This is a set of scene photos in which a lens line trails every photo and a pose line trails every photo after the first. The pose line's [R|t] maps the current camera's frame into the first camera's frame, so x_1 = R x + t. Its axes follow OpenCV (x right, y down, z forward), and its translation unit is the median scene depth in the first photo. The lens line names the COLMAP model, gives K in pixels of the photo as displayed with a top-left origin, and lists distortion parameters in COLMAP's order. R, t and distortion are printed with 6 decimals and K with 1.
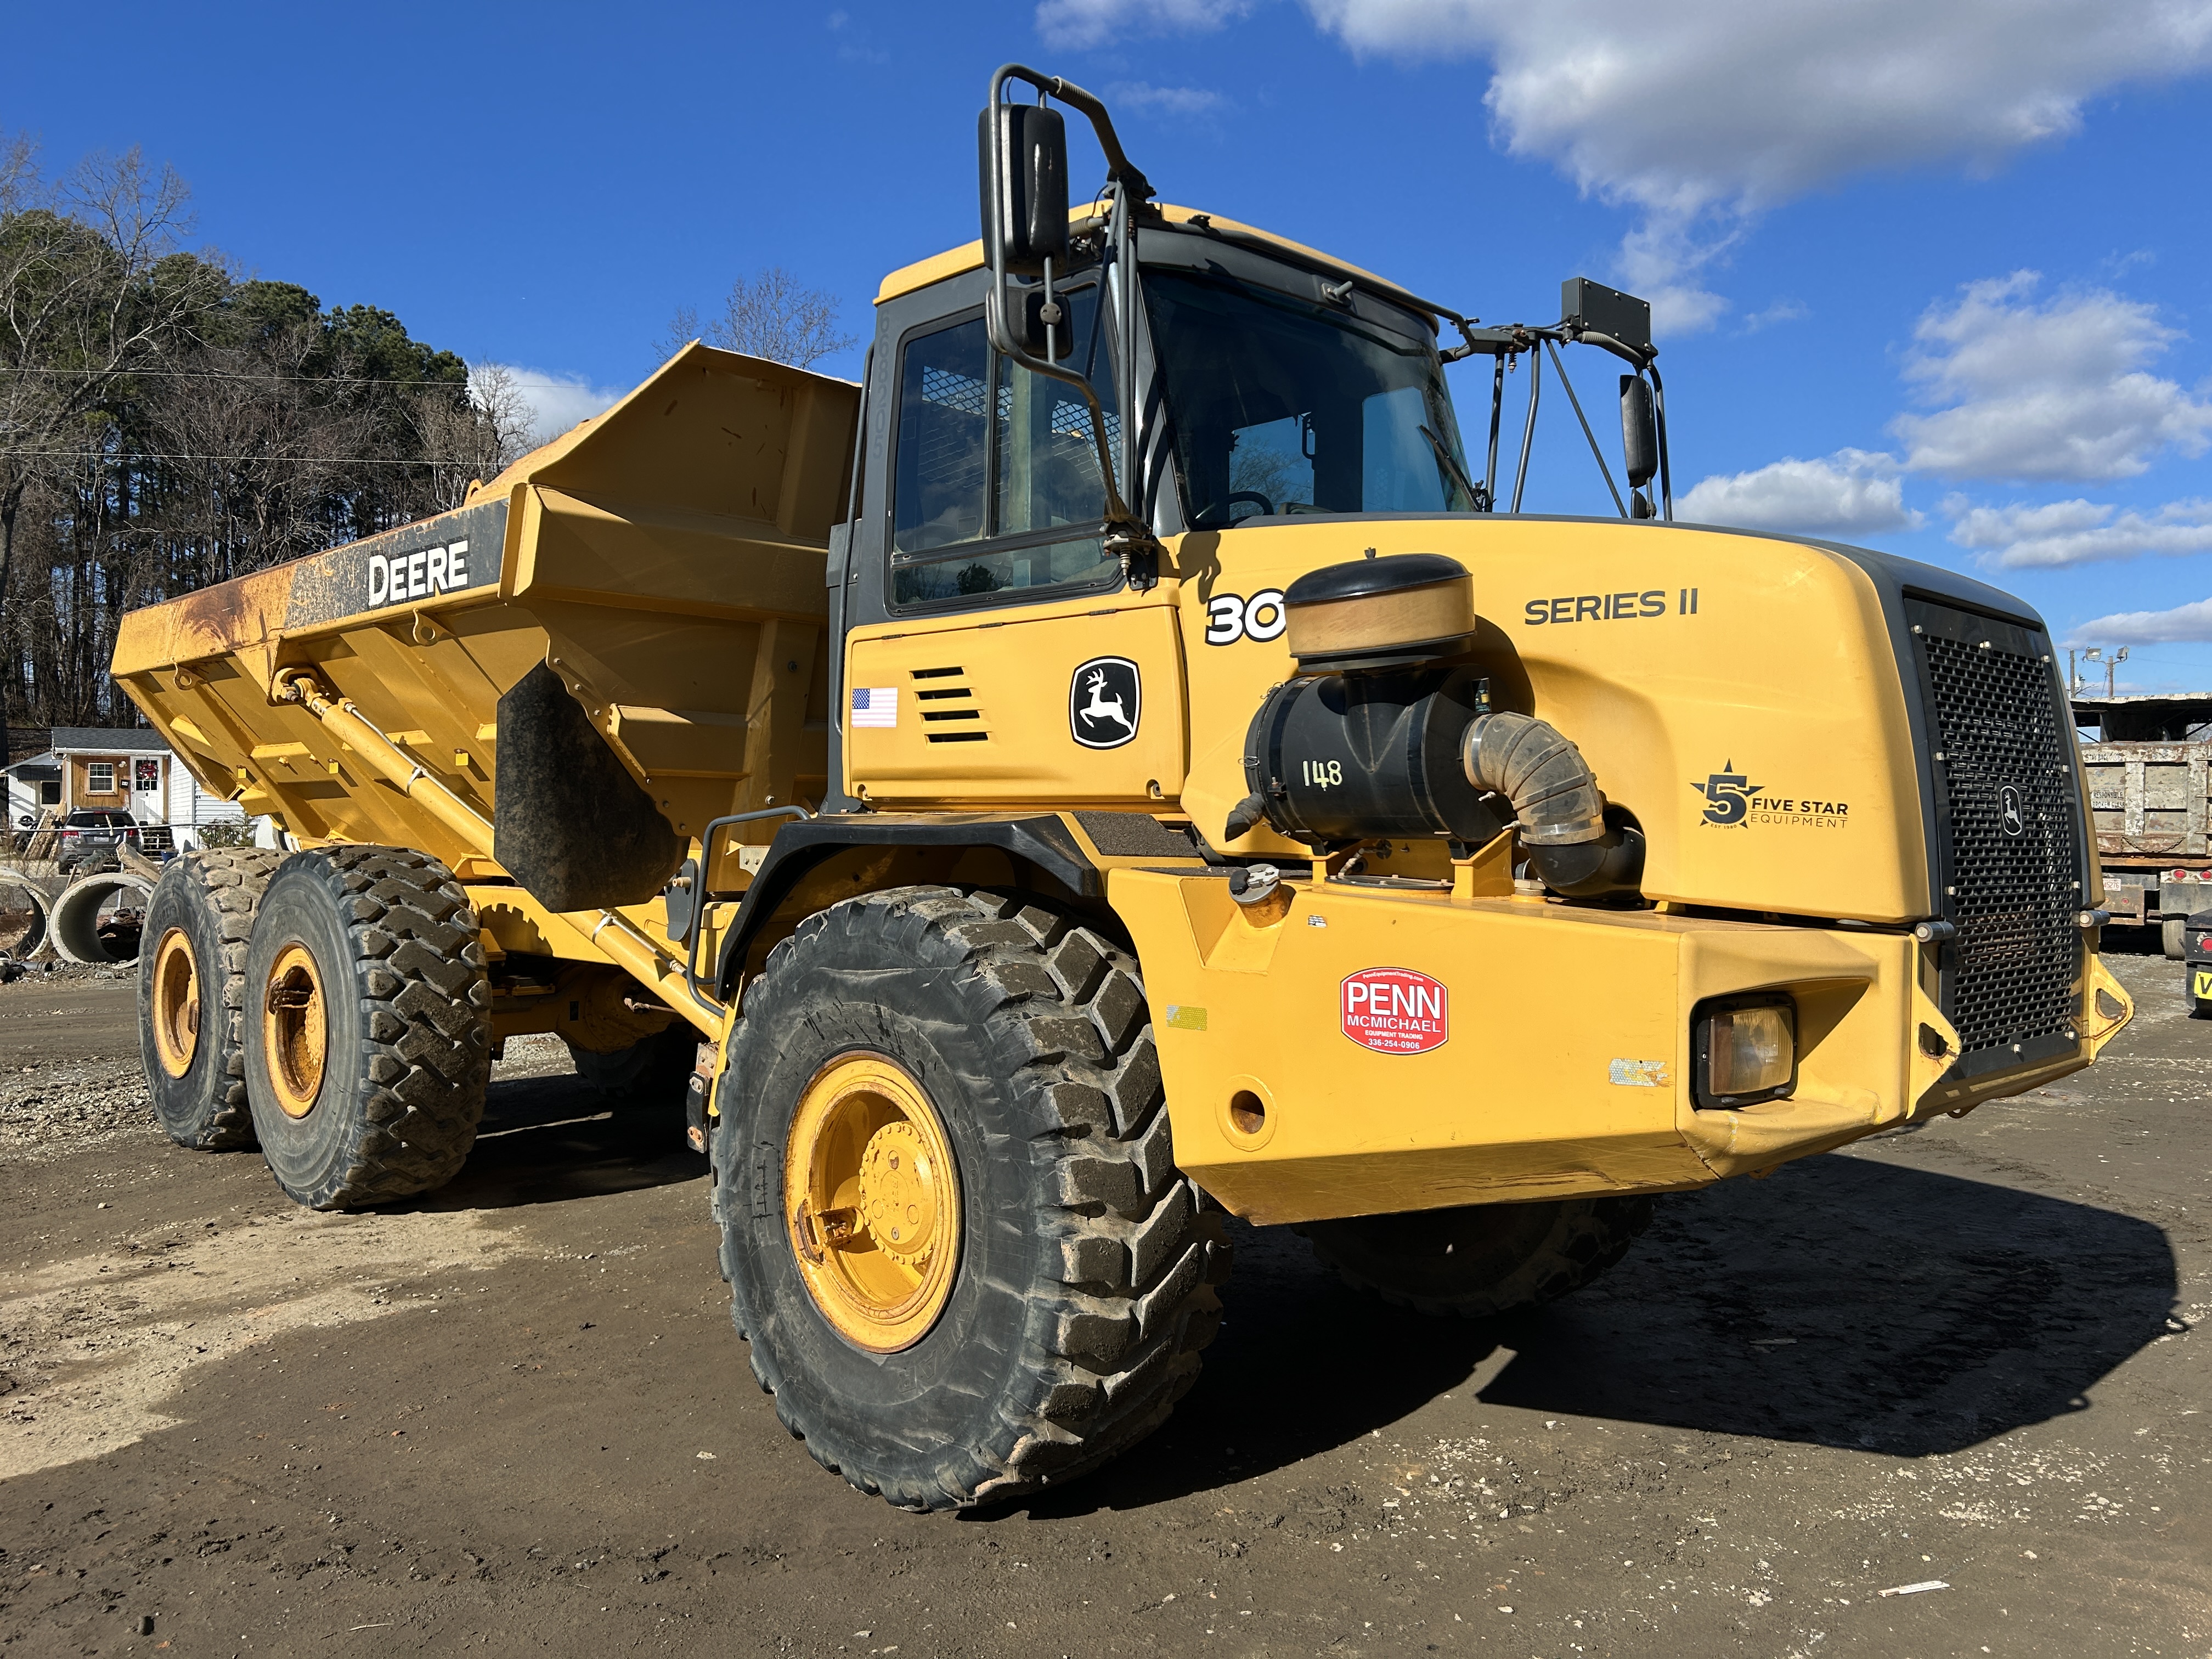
lens RADIAL K [[1607.0, 0, 1196.6], [0, 1607.0, 852.2], [0, 0, 1]] dist [0.088557, -0.077372]
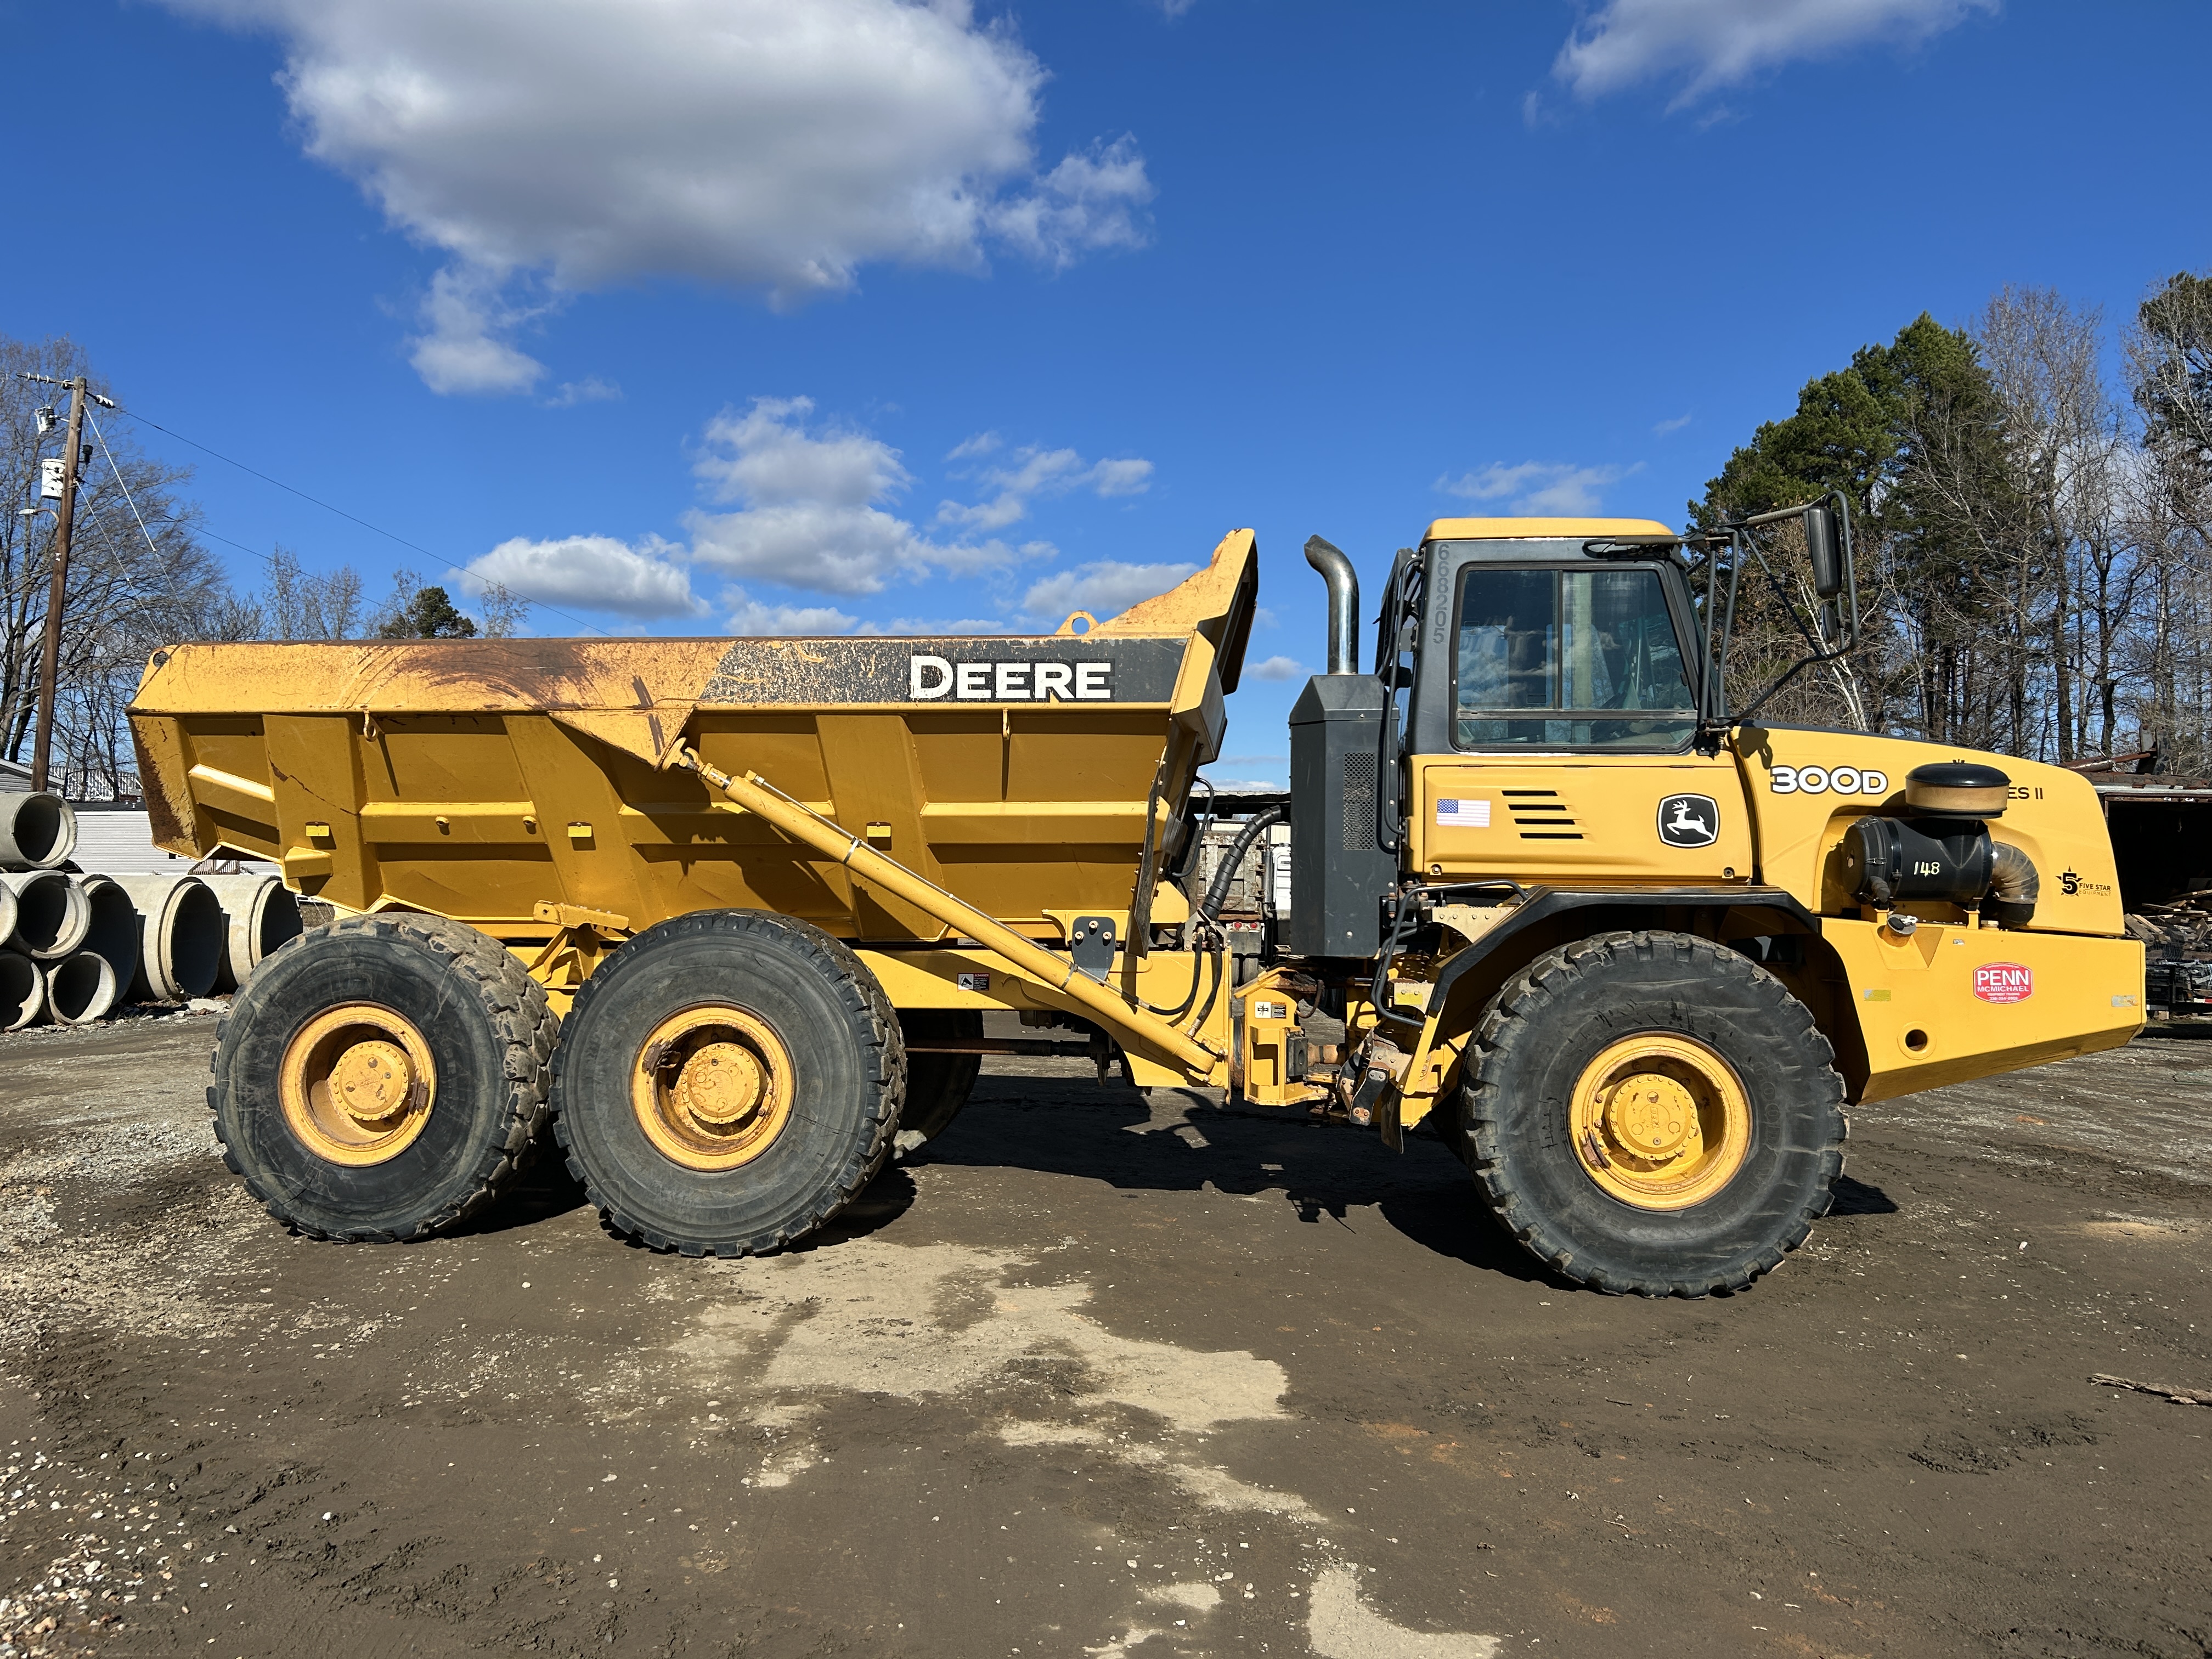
lens RADIAL K [[1699.7, 0, 1106.0], [0, 1699.7, 829.5], [0, 0, 1]] dist [0.099362, -0.212935]
pose [[0.778541, 0.031011, 0.626827, -1.540744], [0.006262, 0.998345, -0.057170, 0.013942], [-0.627563, 0.048434, 0.777058, -0.009723]]
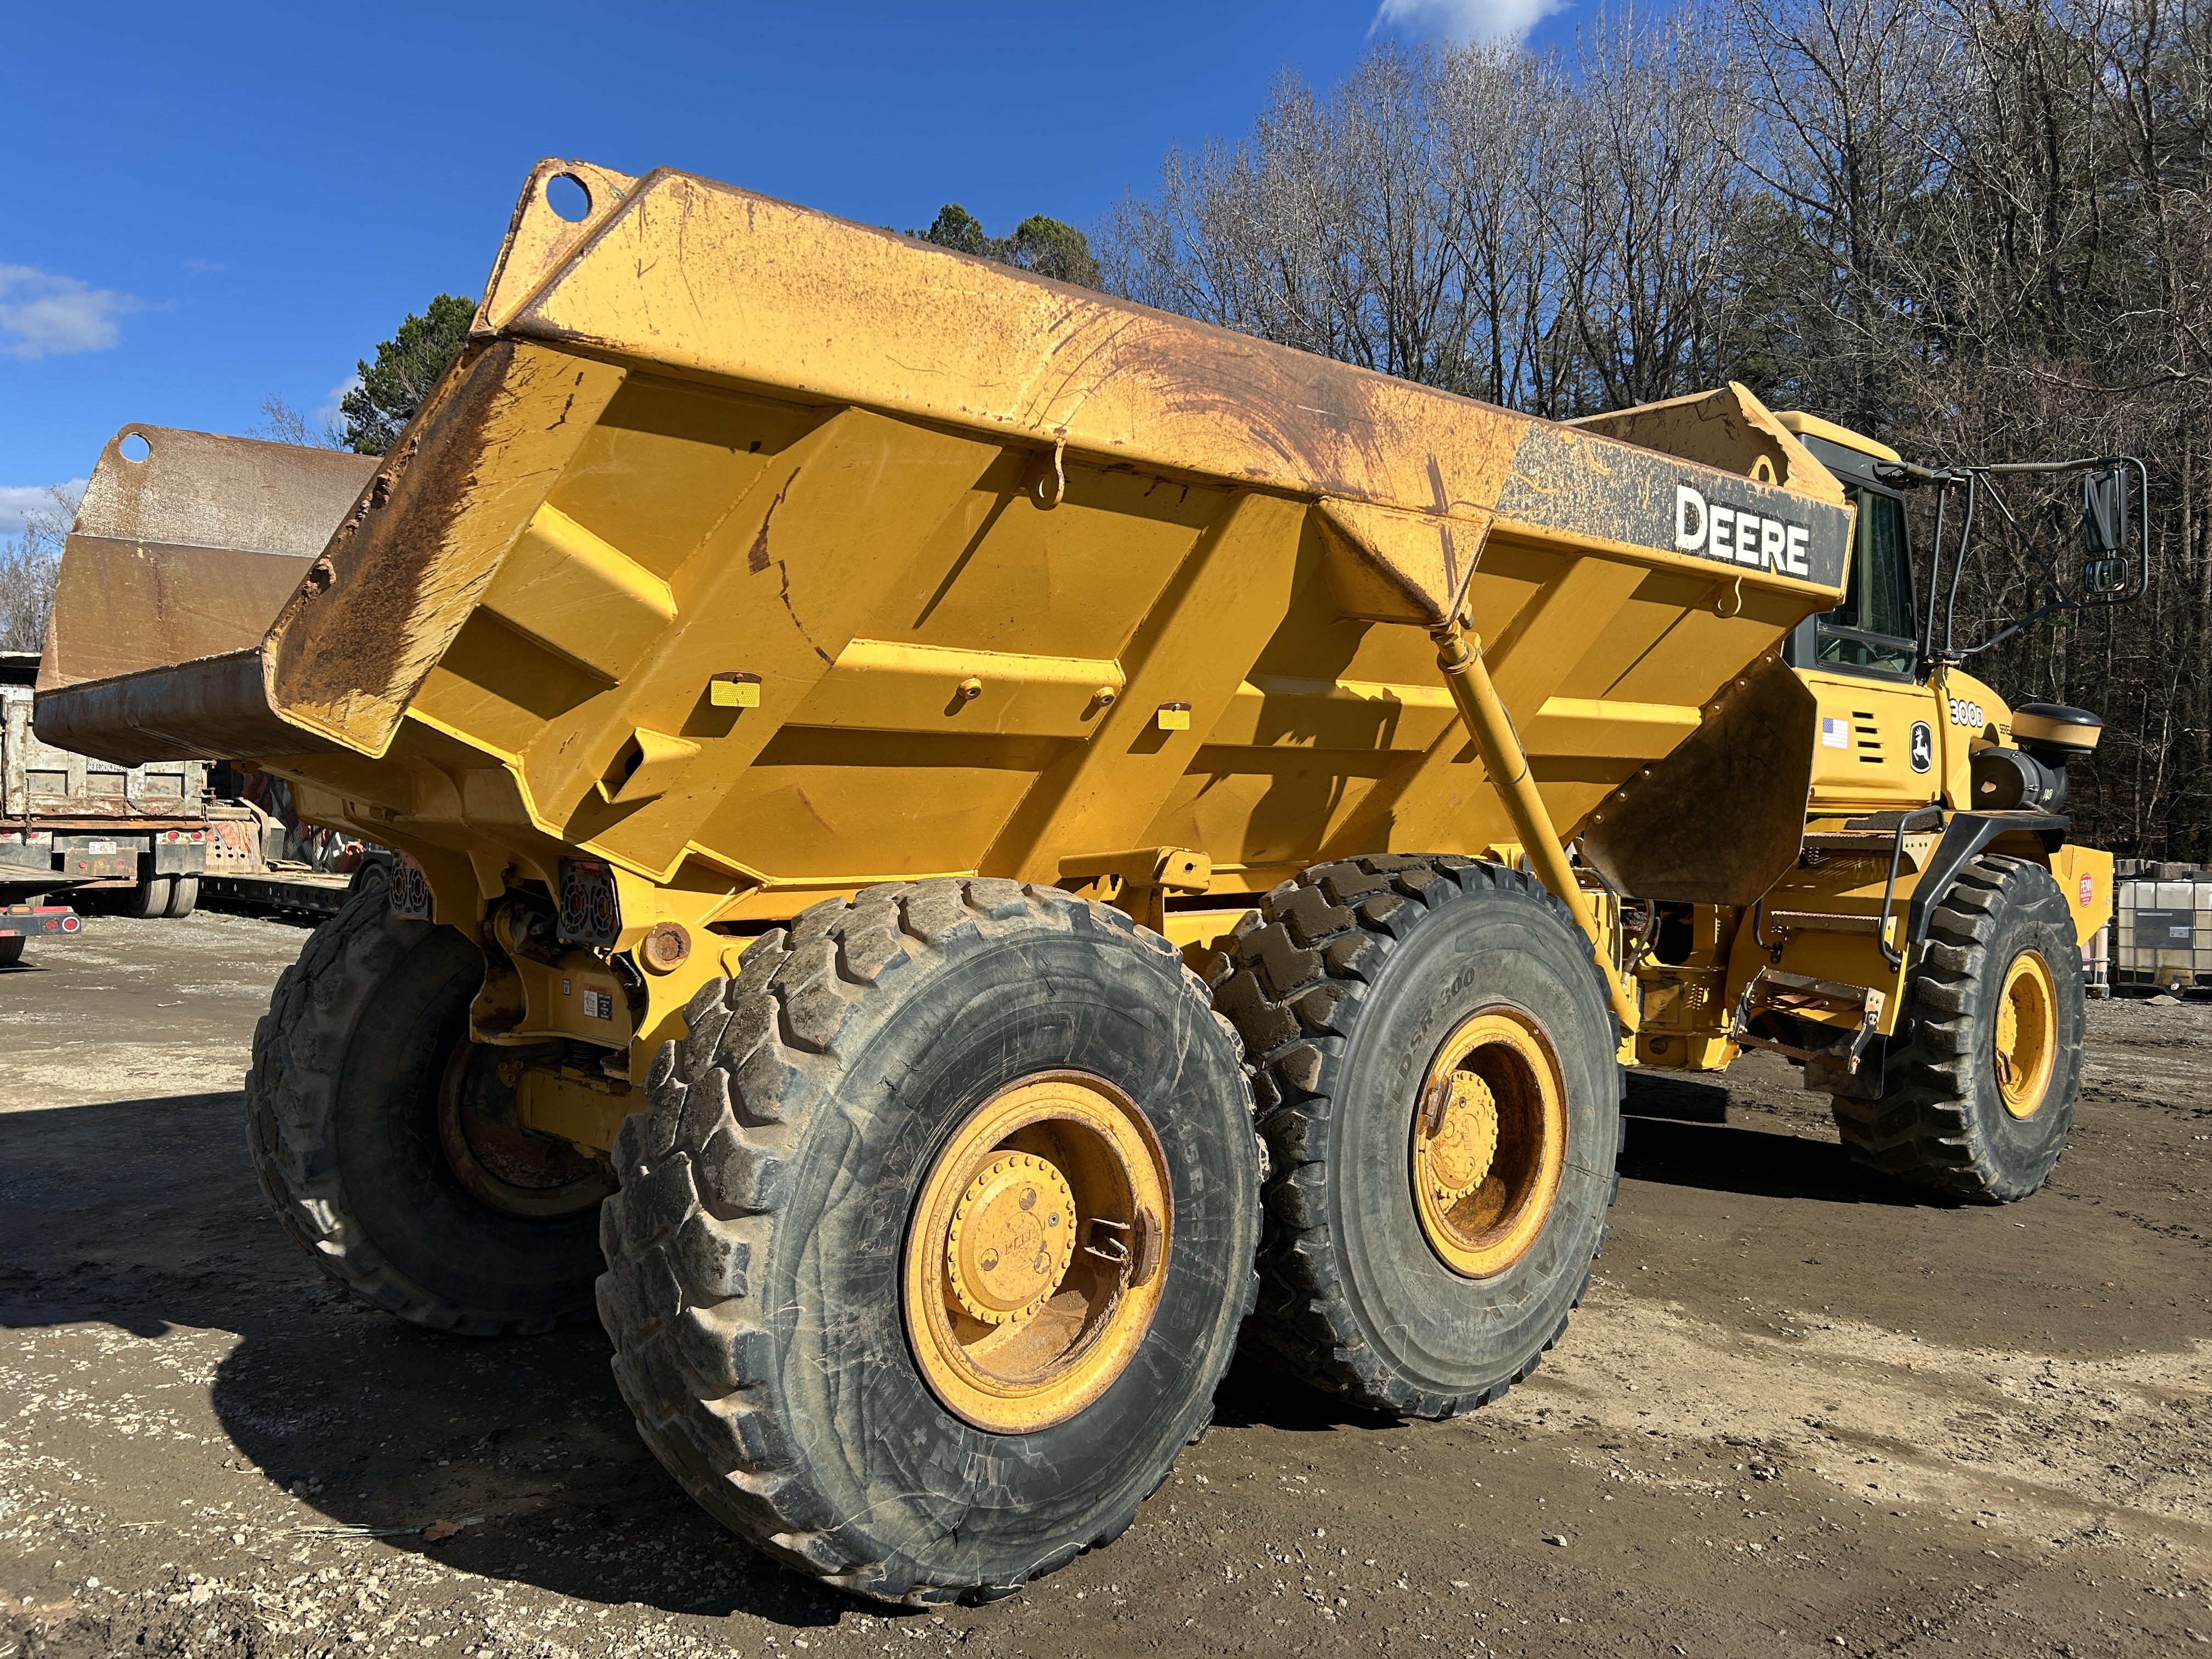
lens RADIAL K [[1687.4, 0, 1149.4], [0, 1687.4, 860.1], [0, 0, 1]] dist [0.086980, -0.070810]
pose [[0.027791, -0.030725, 0.999141, -1.810210], [0.016033, 0.999413, 0.030287, -0.037405], [-0.999485, 0.015178, 0.028267, 1.664848]]
